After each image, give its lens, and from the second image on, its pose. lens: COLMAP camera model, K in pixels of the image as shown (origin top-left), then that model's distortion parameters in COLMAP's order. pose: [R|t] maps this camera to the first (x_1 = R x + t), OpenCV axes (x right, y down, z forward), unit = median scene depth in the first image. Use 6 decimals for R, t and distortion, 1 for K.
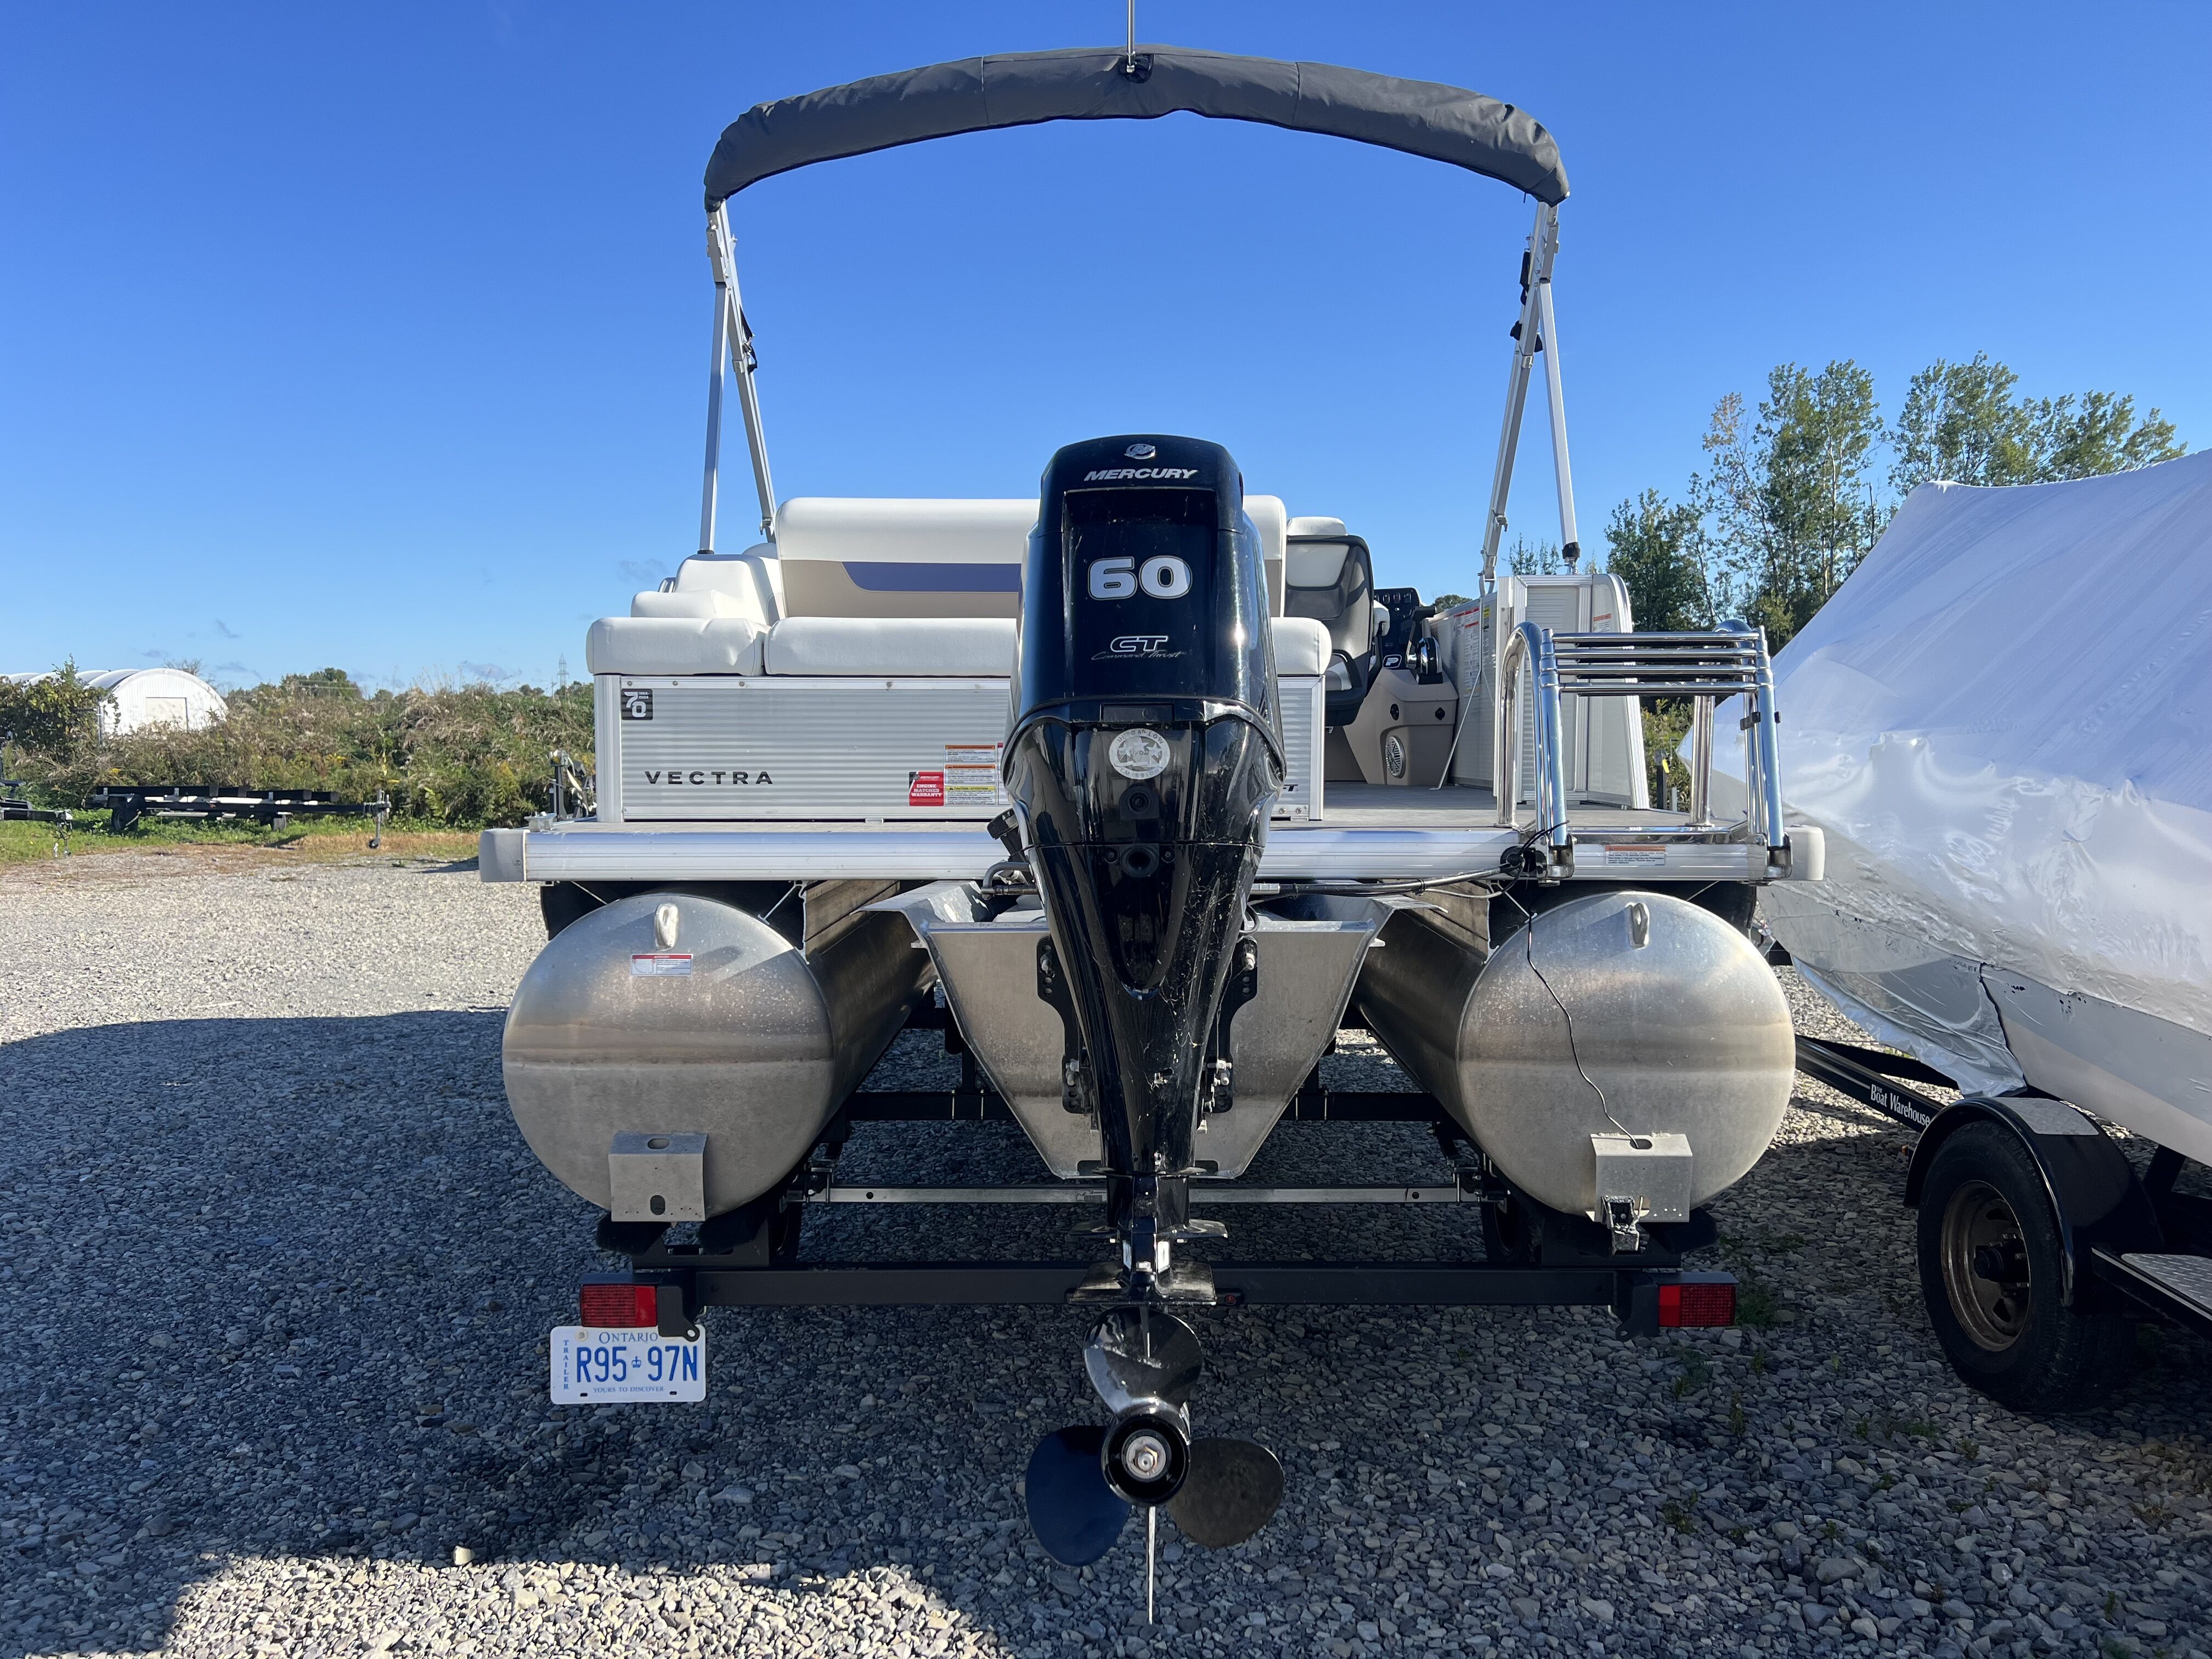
lens RADIAL K [[1650.6, 0, 1105.5], [0, 1650.6, 833.8], [0, 0, 1]] dist [0.081305, -0.133548]
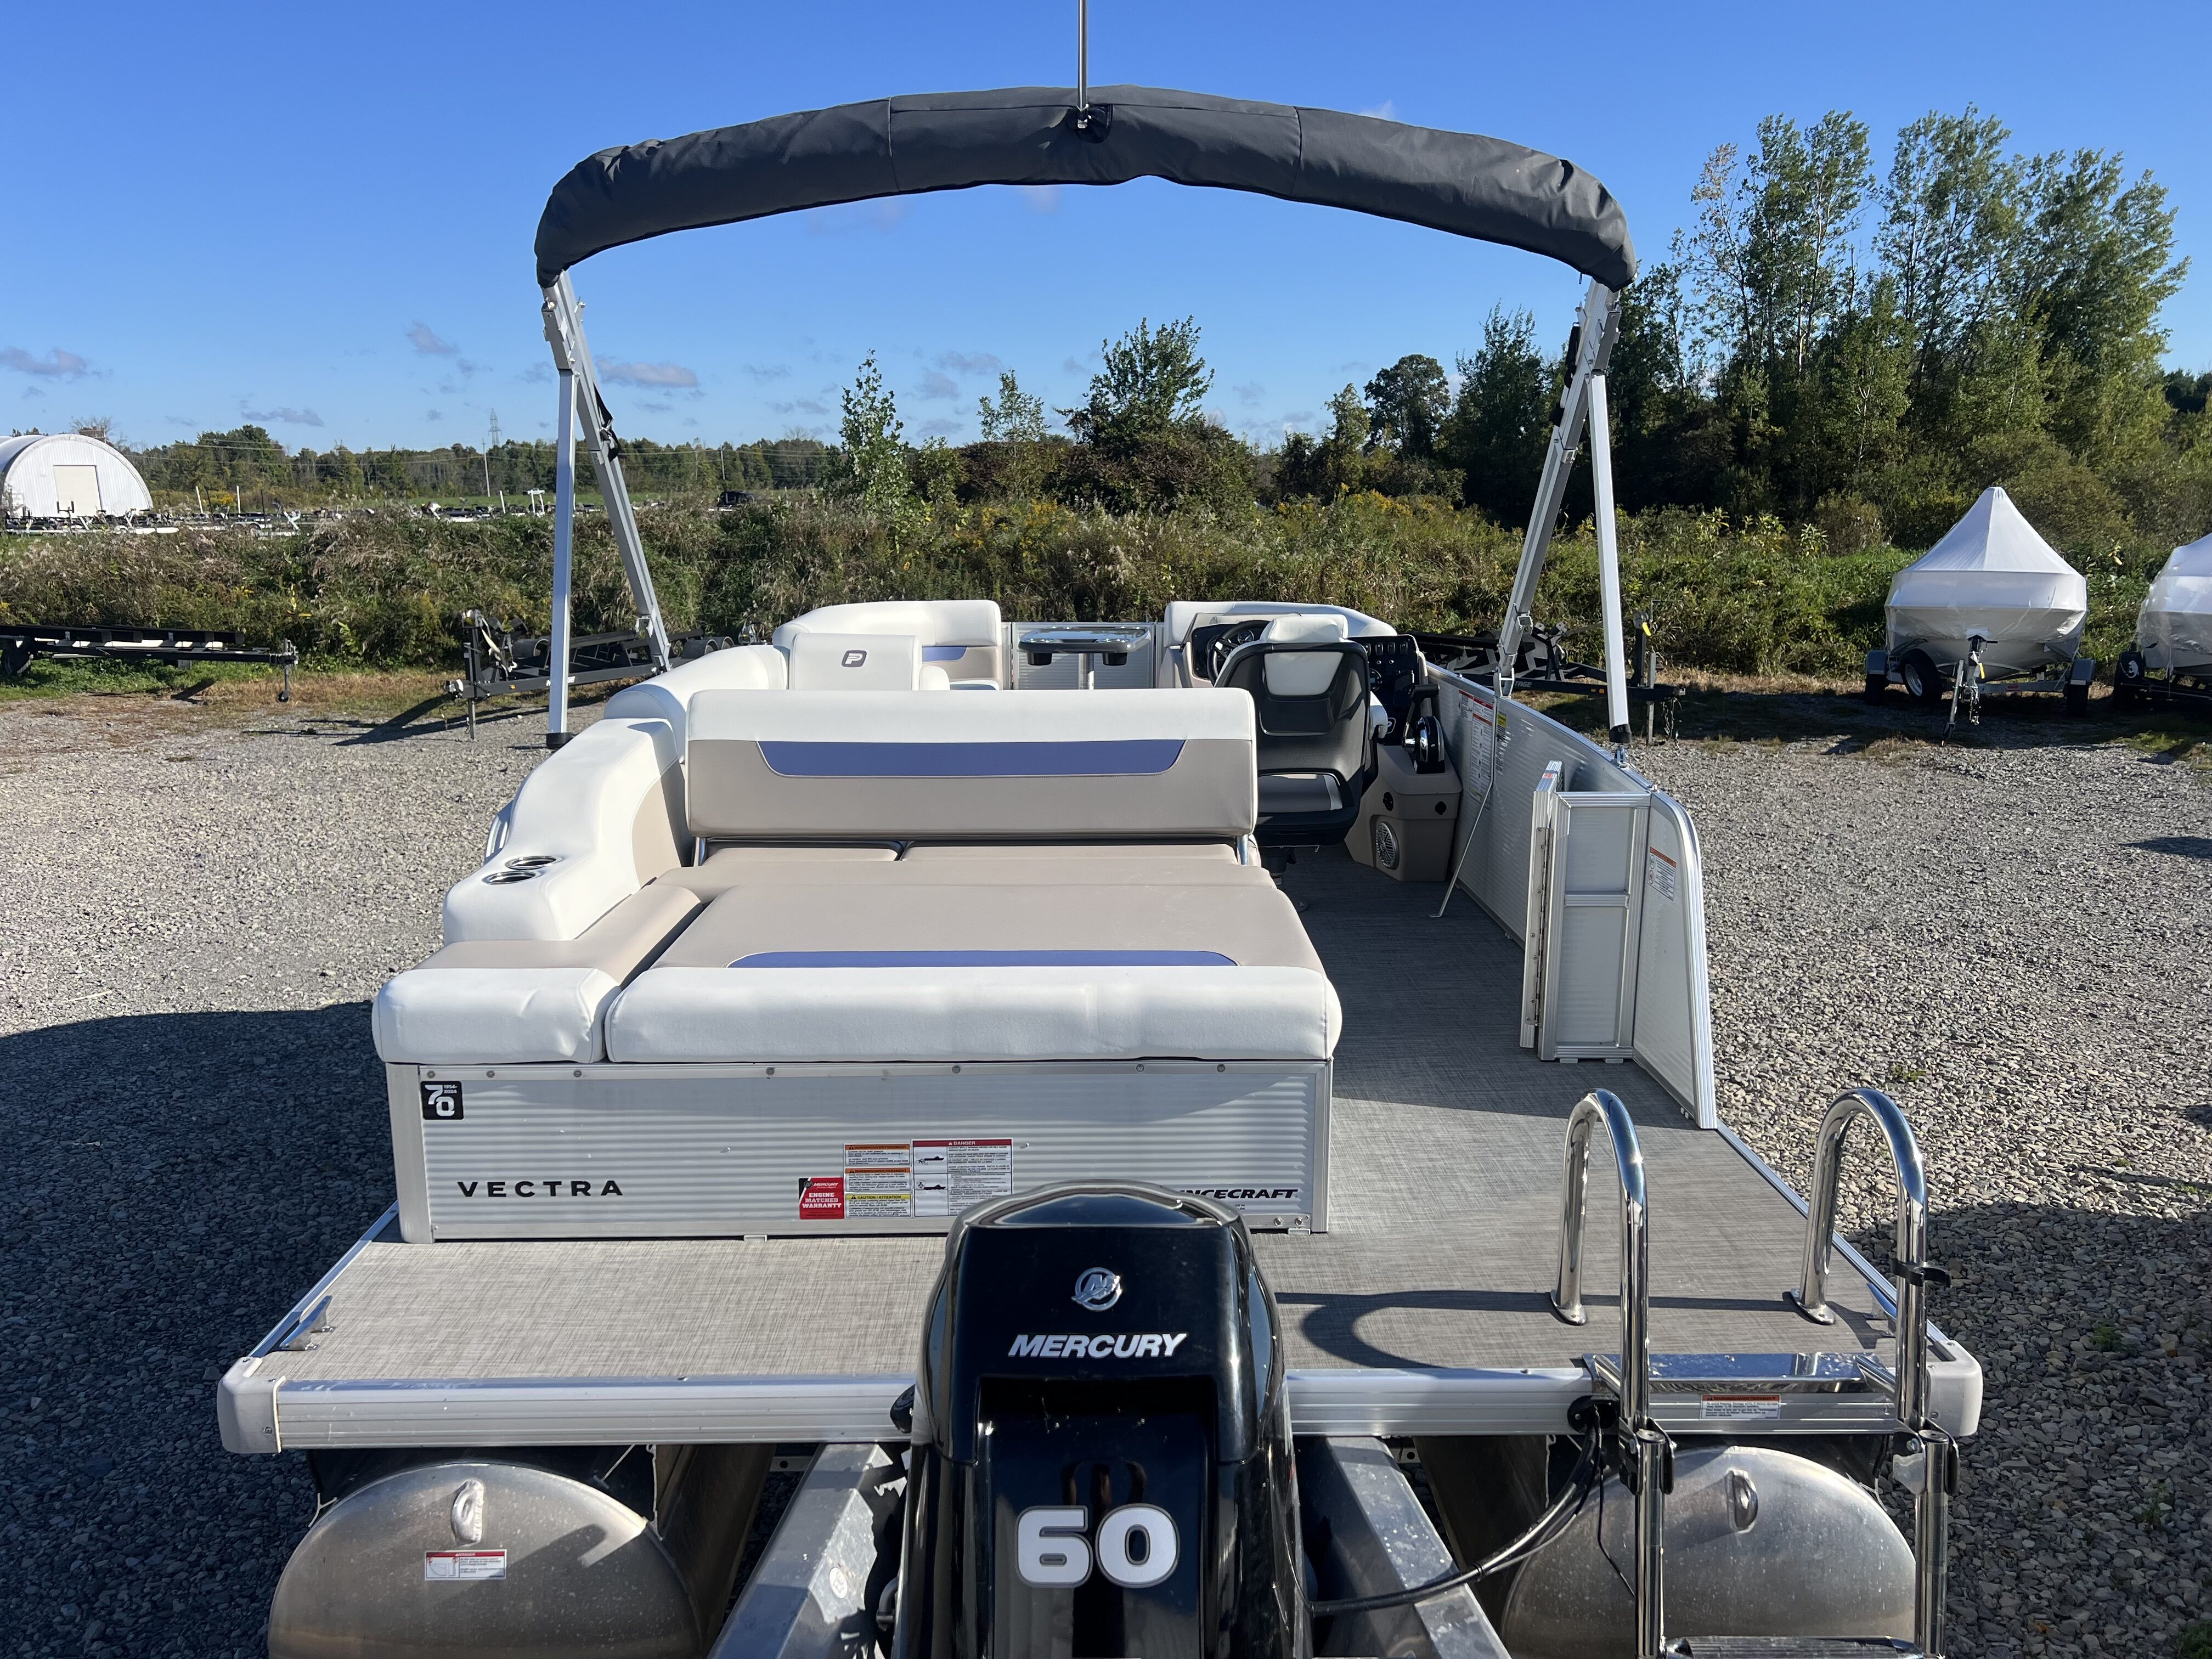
lens RADIAL K [[1655.0, 0, 1099.9], [0, 1655.0, 838.2], [0, 0, 1]] dist [0.054759, -0.068329]
pose [[0.999703, -0.002830, 0.024186, 0.002810], [-0.000698, 0.989489, 0.144606, -0.196633], [-0.024341, -0.144580, 0.989194, 0.155404]]
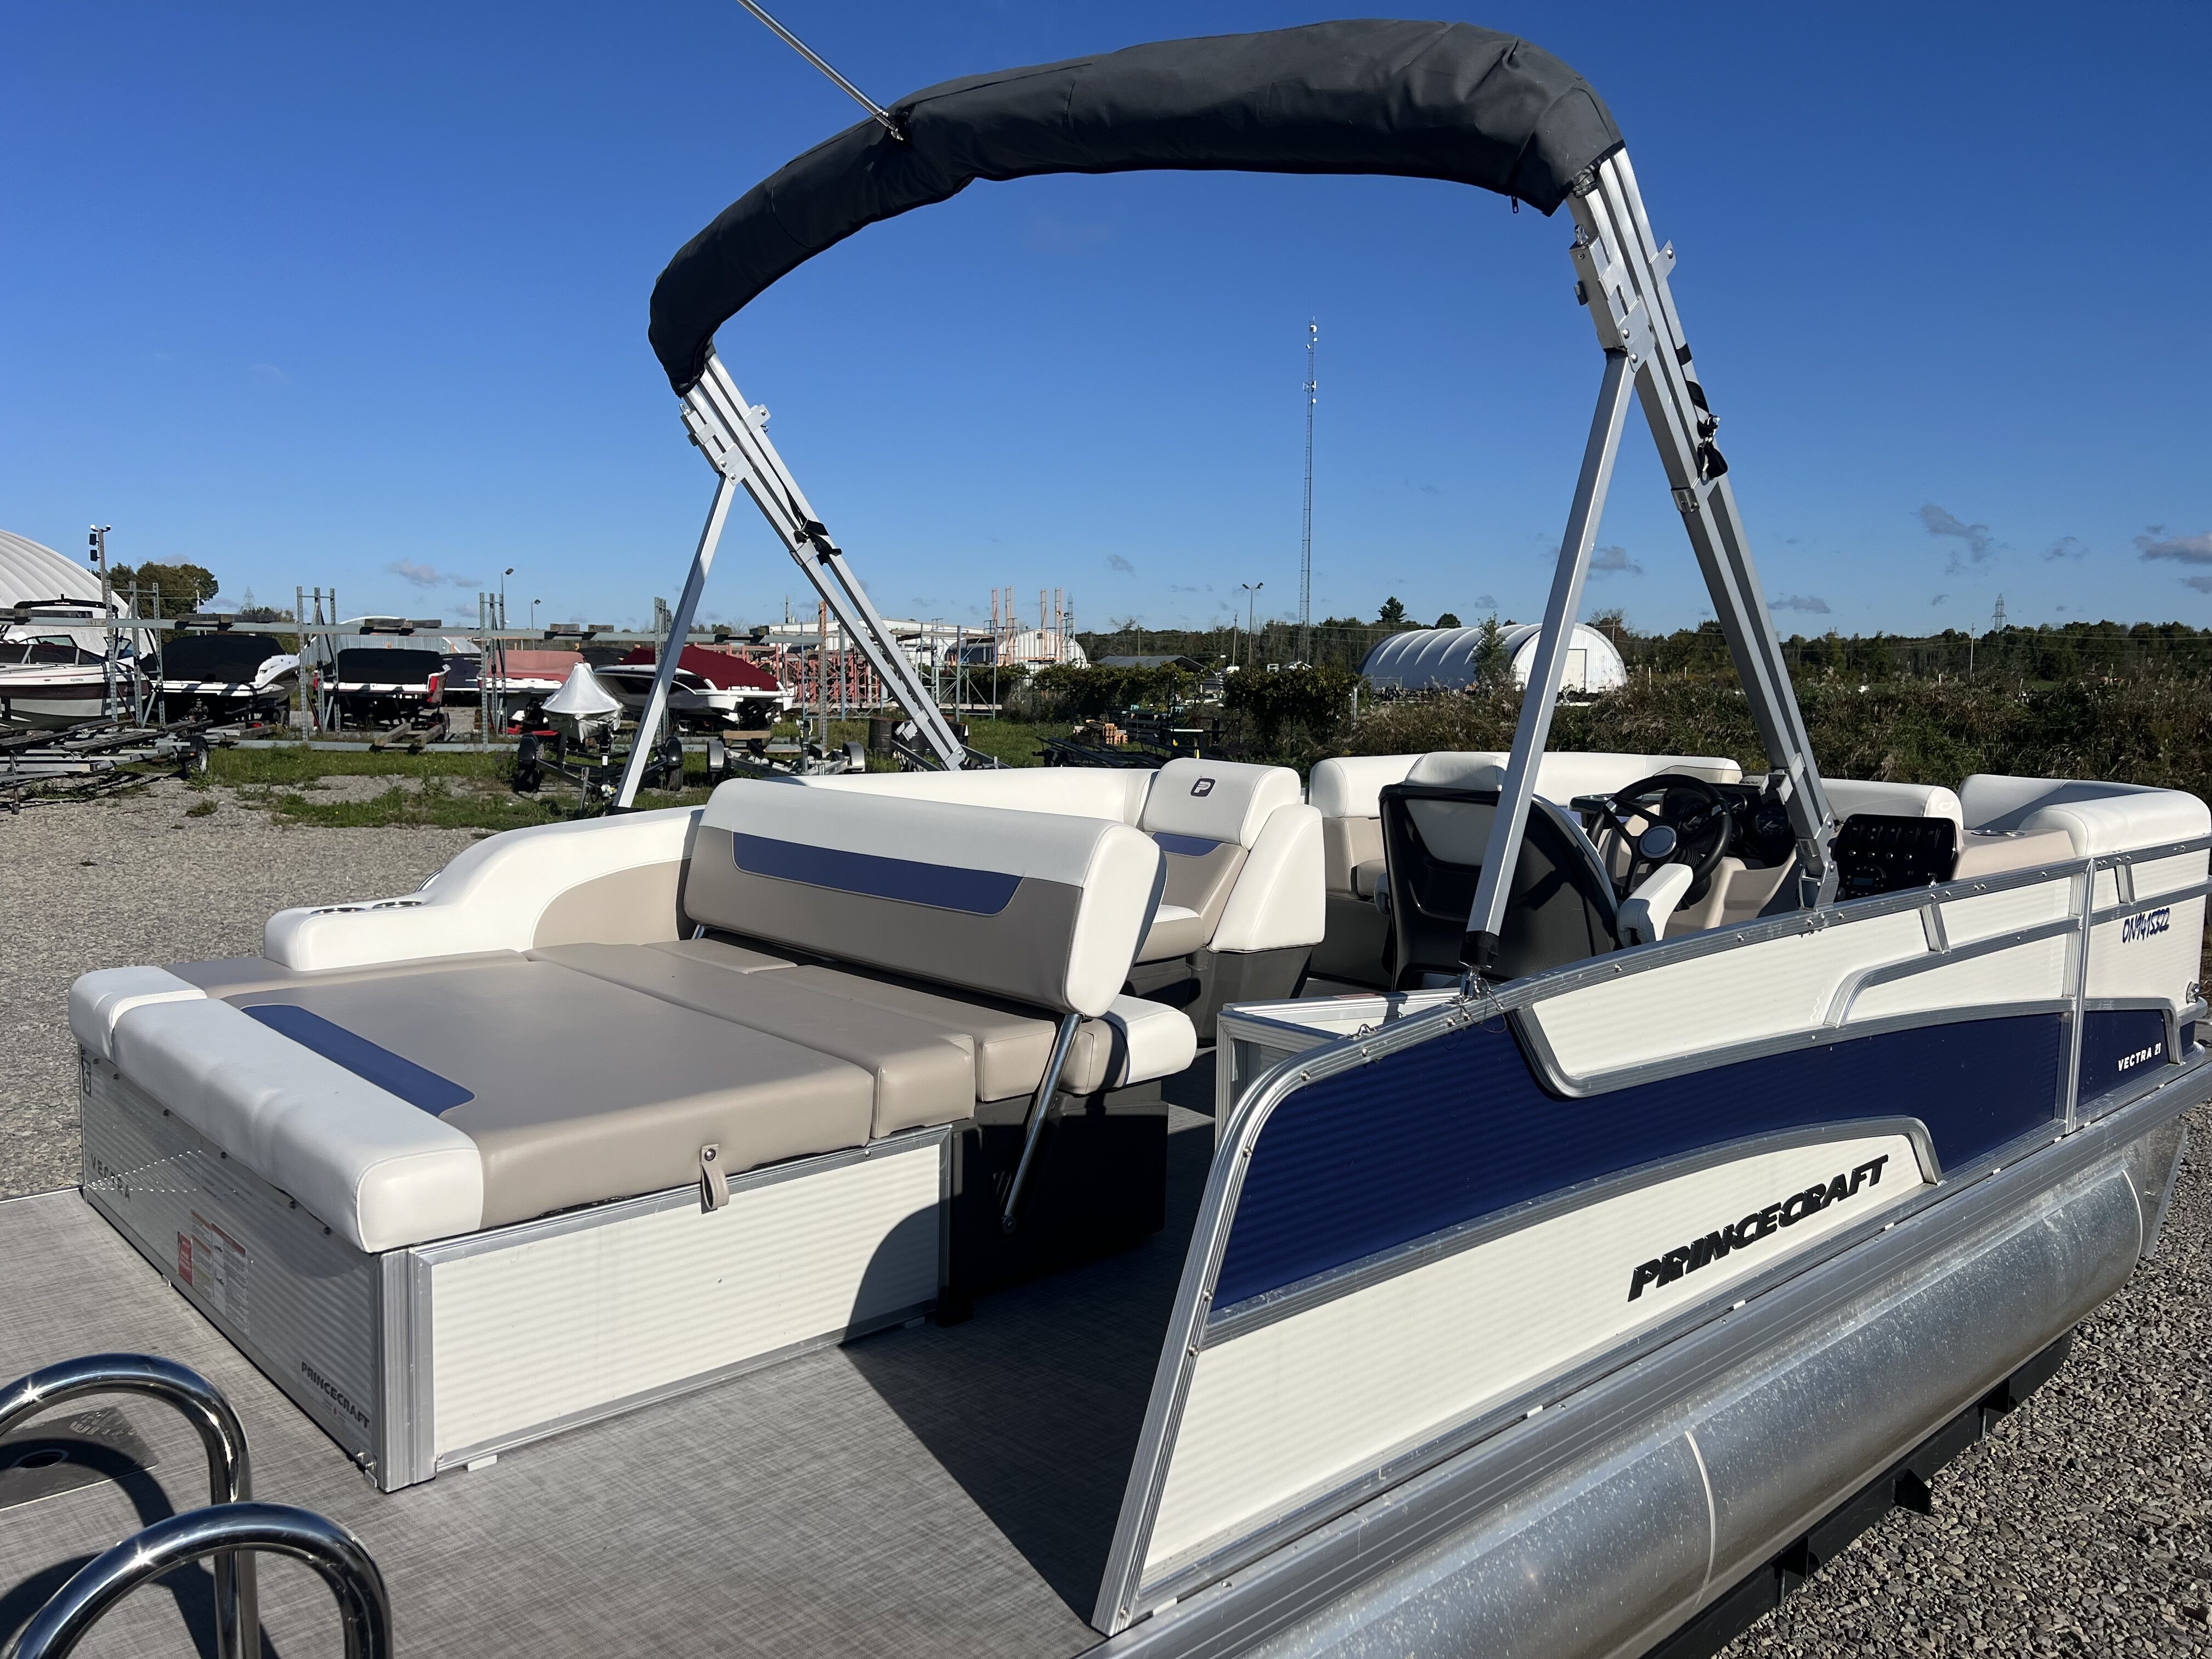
lens RADIAL K [[1655.9, 0, 1106.0], [0, 1655.9, 829.5], [0, 0, 1]] dist [0.047143, -0.055056]
pose [[0.690467, 0.086665, -0.718154, 0.453889], [-0.063288, 0.996228, 0.059374, -0.186311], [0.720590, 0.004455, 0.693347, 0.489996]]
